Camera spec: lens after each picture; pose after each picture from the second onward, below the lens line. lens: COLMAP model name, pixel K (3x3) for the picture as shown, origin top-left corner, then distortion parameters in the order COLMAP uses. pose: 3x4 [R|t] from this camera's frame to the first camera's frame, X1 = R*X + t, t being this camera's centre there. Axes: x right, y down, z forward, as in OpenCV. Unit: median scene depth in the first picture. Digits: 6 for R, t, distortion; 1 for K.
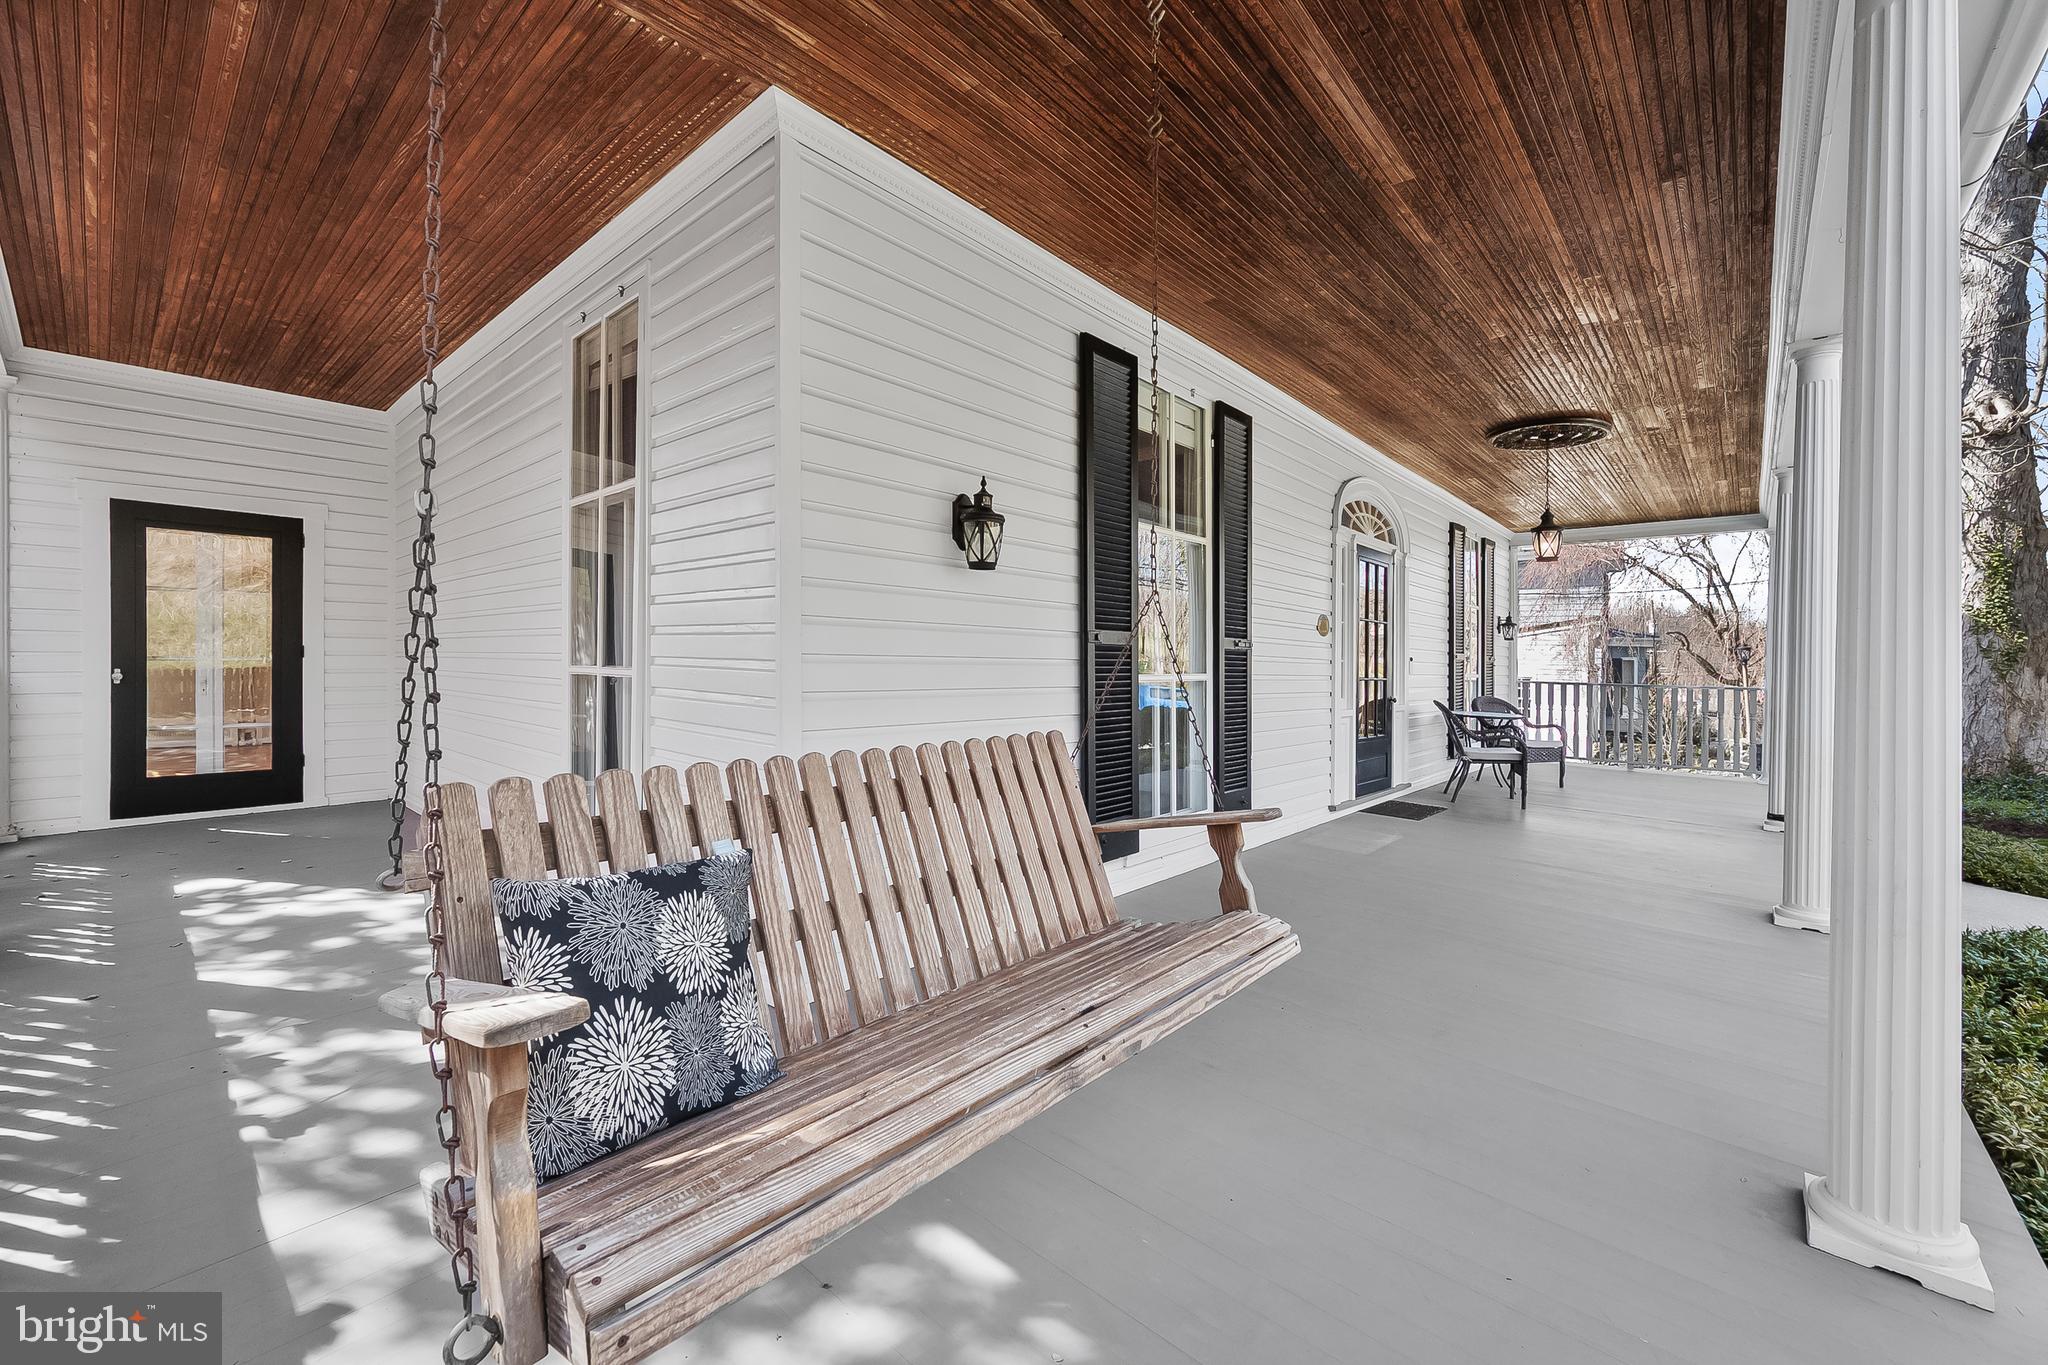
lens RADIAL K [[824.6, 0, 1032.3], [0, 824.6, 683.3], [0, 0, 1]] dist [-0.002005, -0.000817]
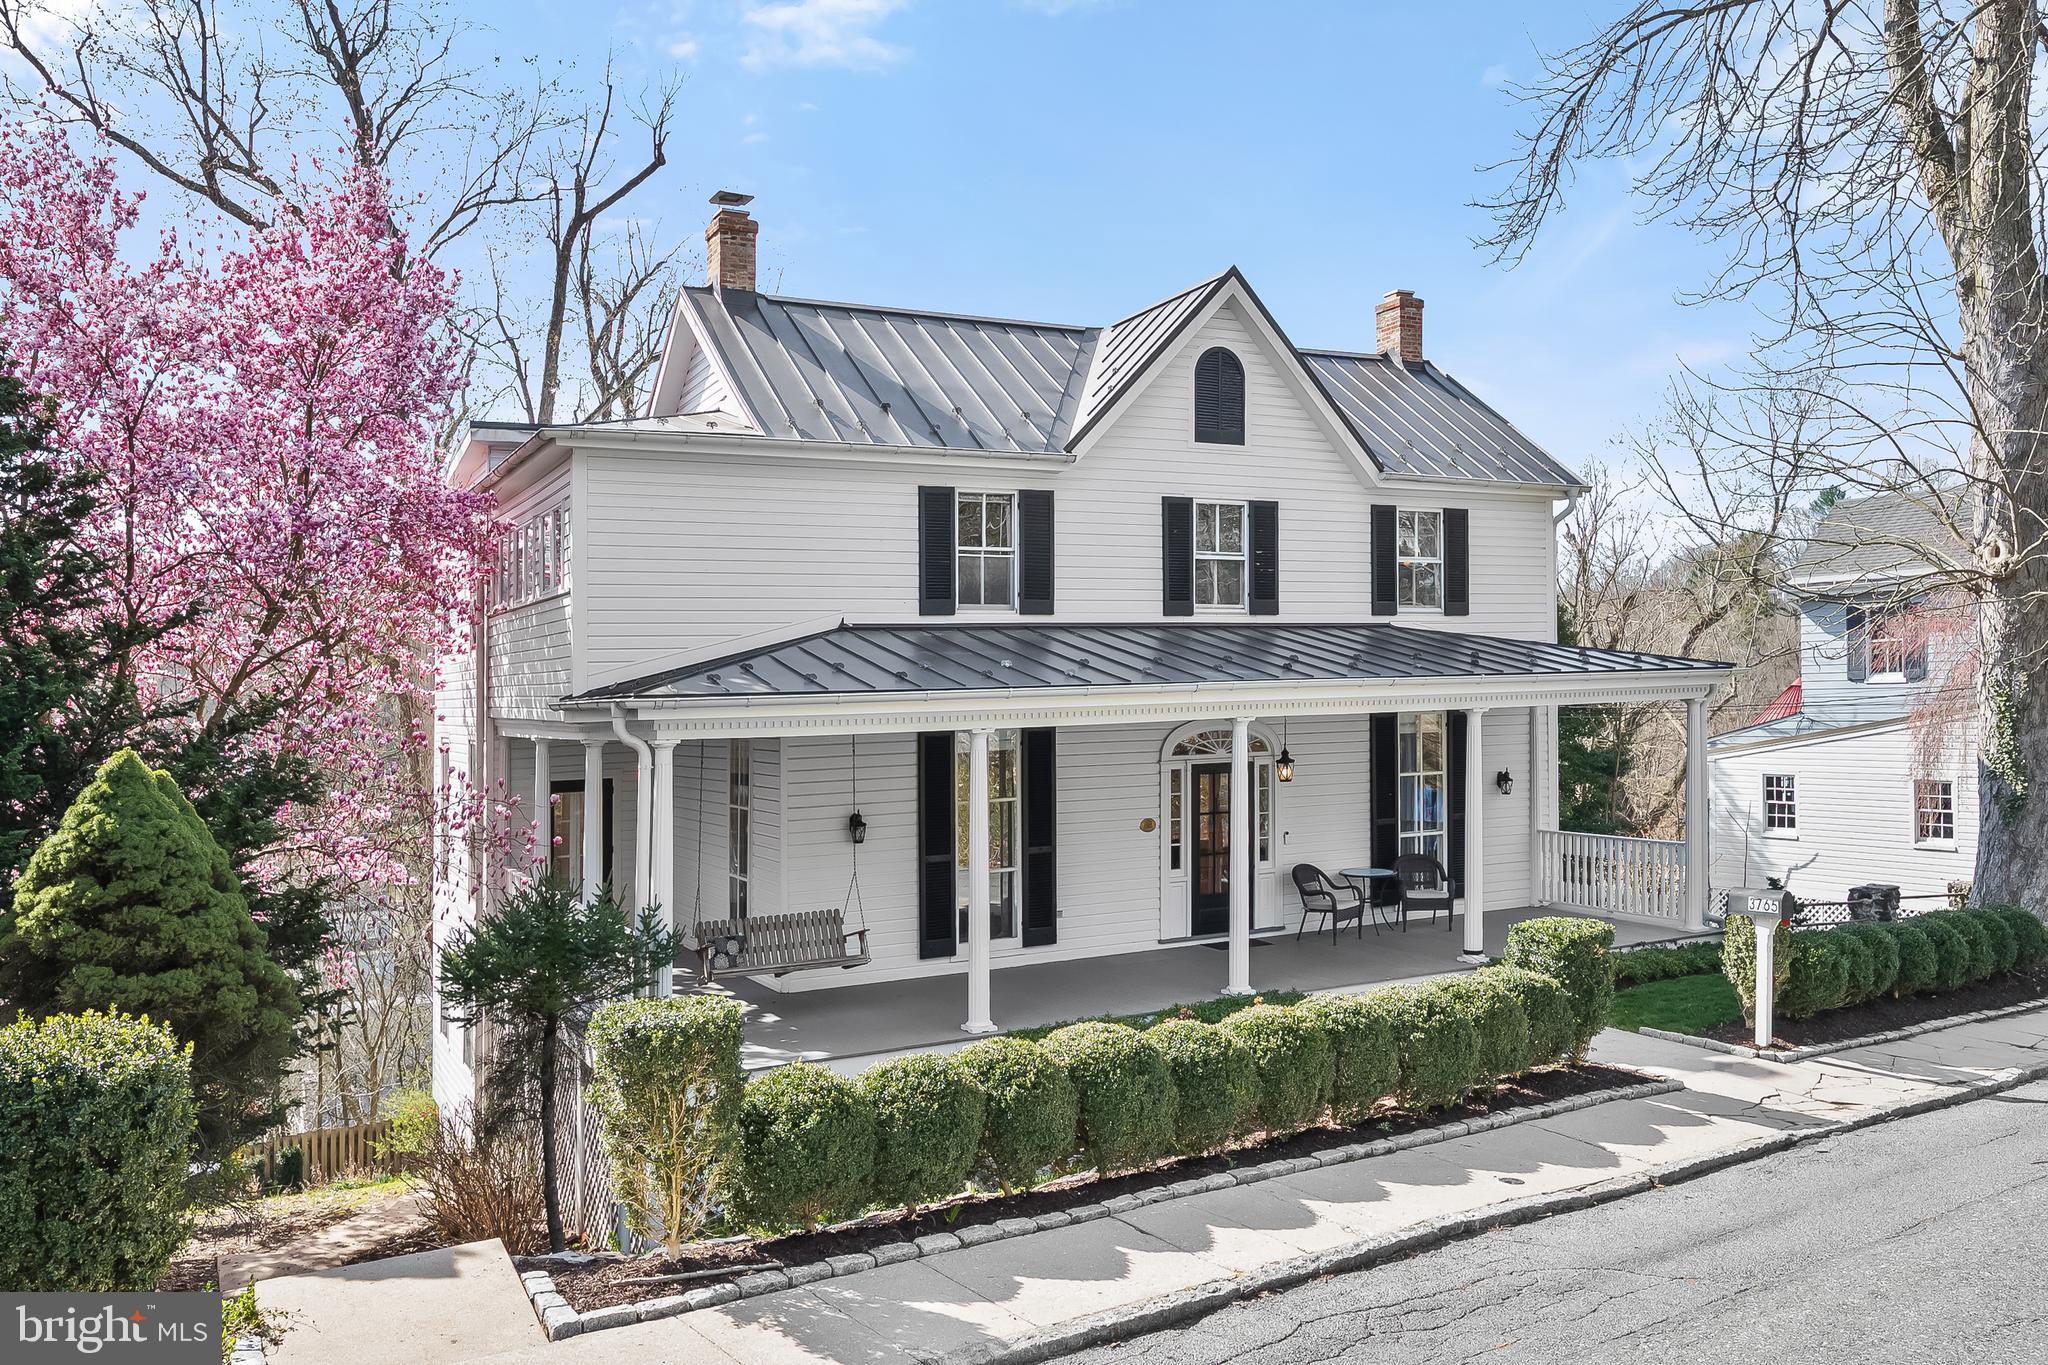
lens RADIAL K [[1508.4, 0, 1040.7], [0, 1508.4, 671.9], [0, 0, 1]] dist [0.002788, -0.005269]
pose [[0.938775, -0.047871, -0.341188, 1.170362], [0.033195, 0.998260, -0.048727, -0.232003], [0.342927, 0.034418, 0.938731, -1.834151]]
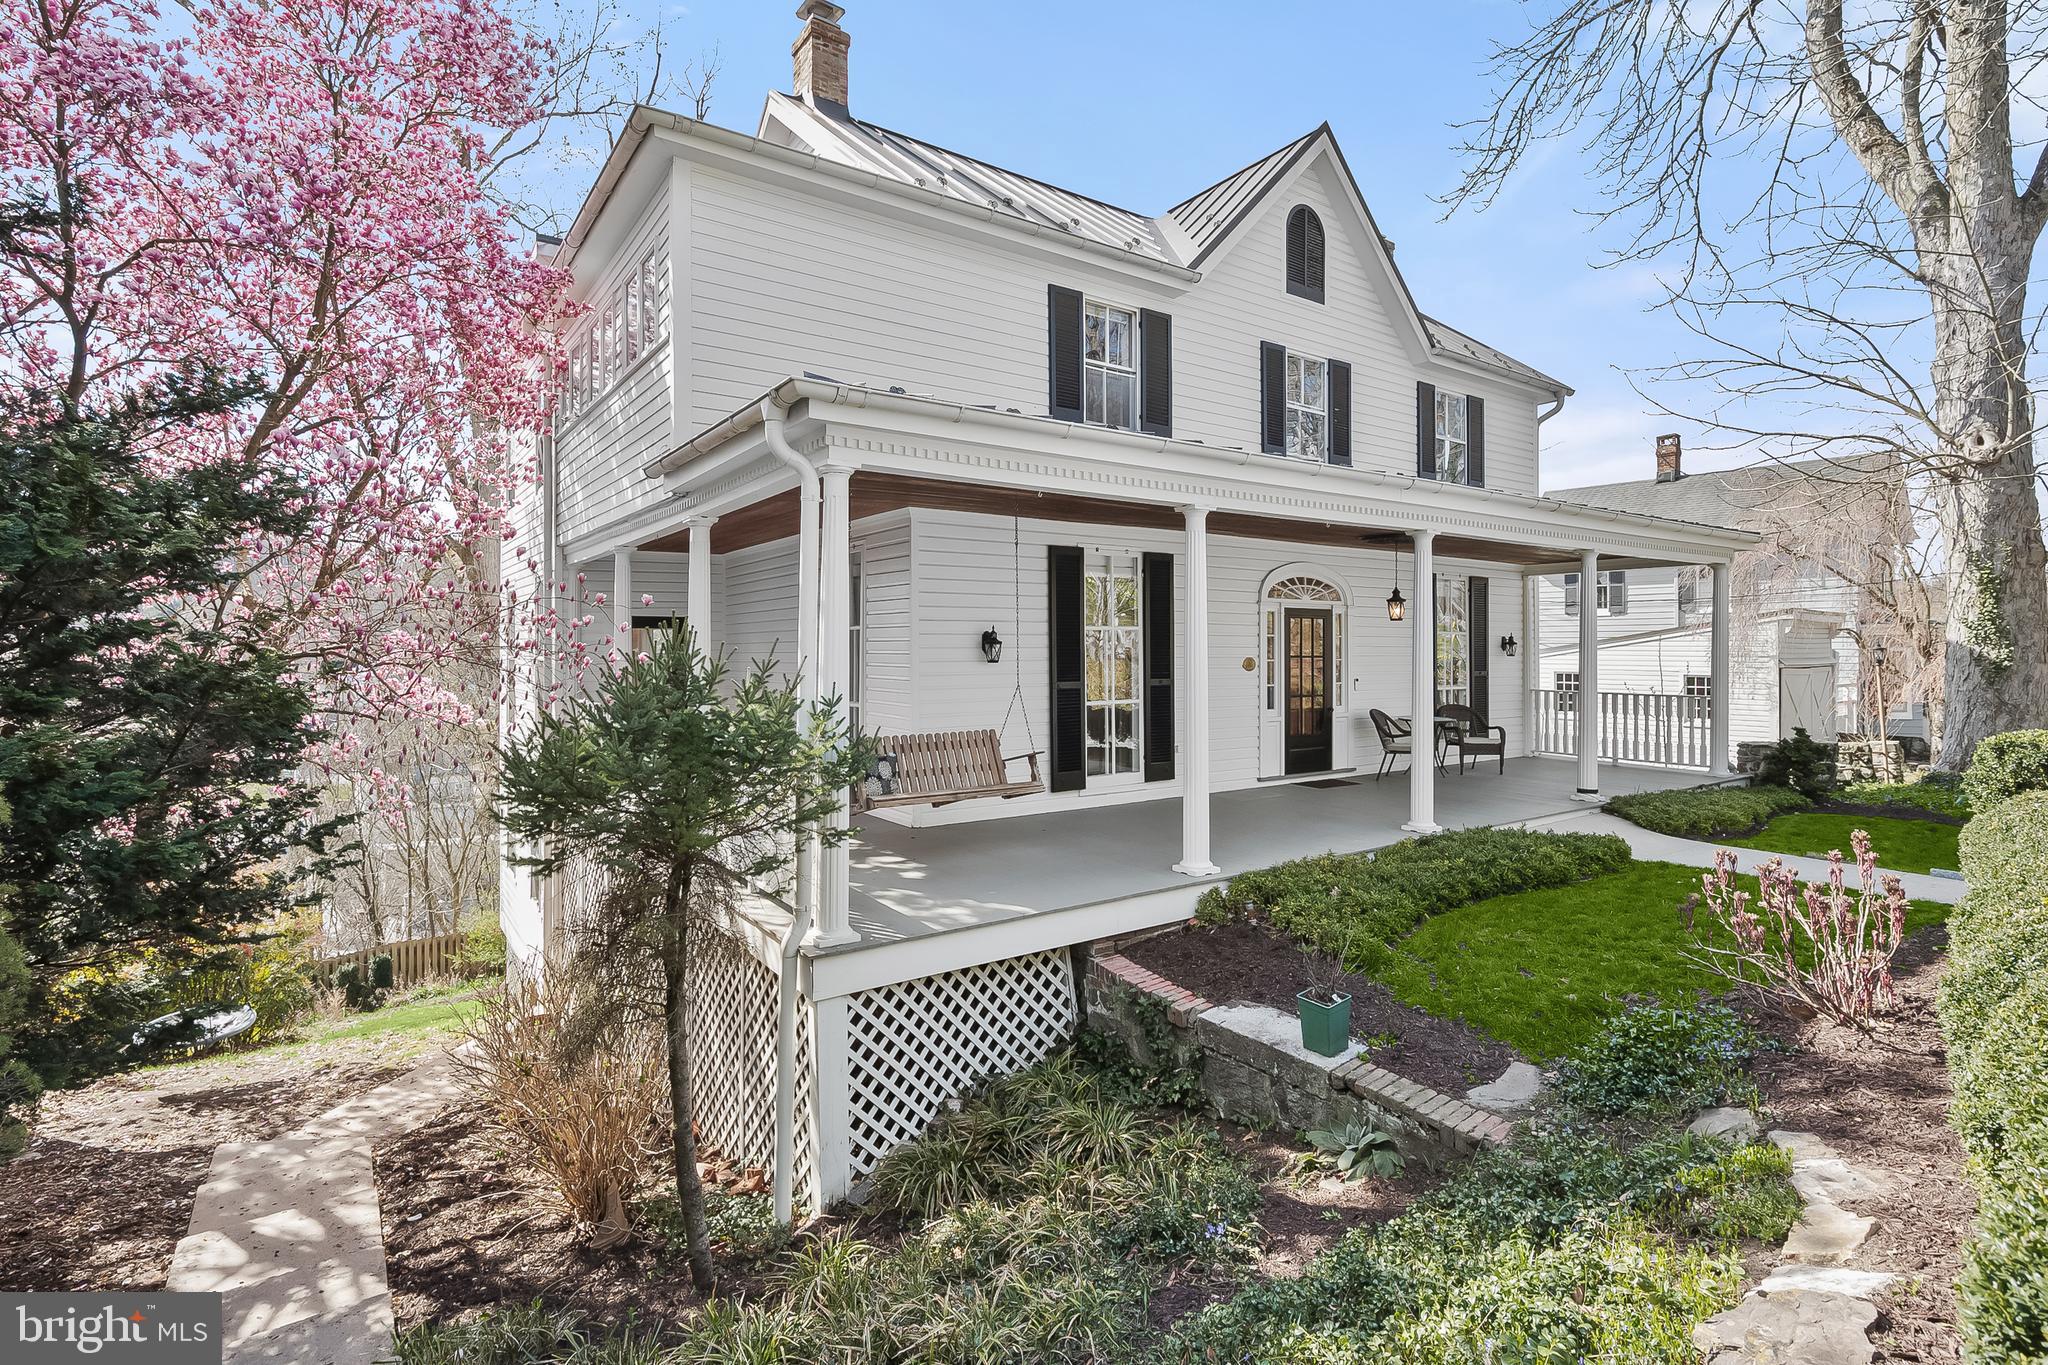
lens RADIAL K [[962.0, 0, 1025.1], [0, 962.0, 692.9], [0, 0, 1]] dist [-0.006107, -0.000642]
pose [[0.972038, -0.007217, -0.234714, 0.369639], [0.011315, 0.999806, 0.016118, -0.050446], [0.234552, -0.018323, 0.971931, -0.923799]]
